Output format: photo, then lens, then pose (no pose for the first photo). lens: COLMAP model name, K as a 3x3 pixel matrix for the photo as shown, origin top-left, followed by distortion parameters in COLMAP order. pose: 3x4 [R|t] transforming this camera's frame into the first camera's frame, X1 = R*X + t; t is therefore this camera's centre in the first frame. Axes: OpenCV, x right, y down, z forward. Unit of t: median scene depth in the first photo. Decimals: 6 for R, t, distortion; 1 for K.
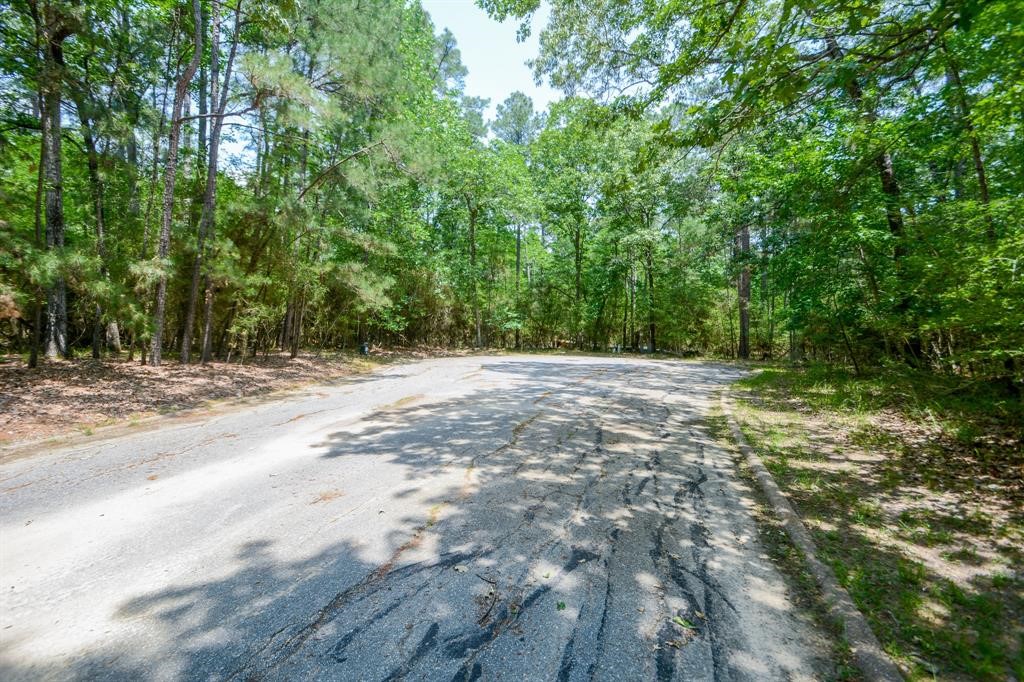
lens RADIAL K [[378.1, 0, 512.0], [0, 378.1, 341.0], [0, 0, 1]] dist [0.000258, 0.000020]
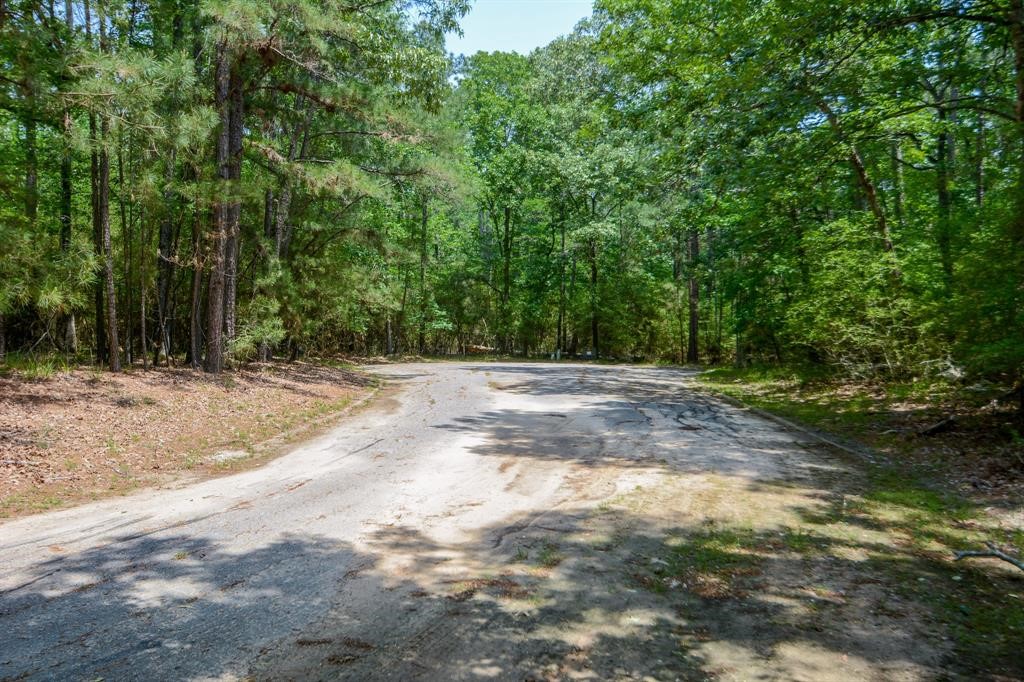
lens RADIAL K [[582.5, 0, 512.0], [0, 582.5, 341.0], [0, 0, 1]] dist [0.001690, 0.000927]
pose [[0.965607, -0.000649, 0.260007, -0.184059], [0.003530, 0.999937, -0.010613, 0.004833], [-0.259983, 0.011165, 0.965549, -0.257323]]
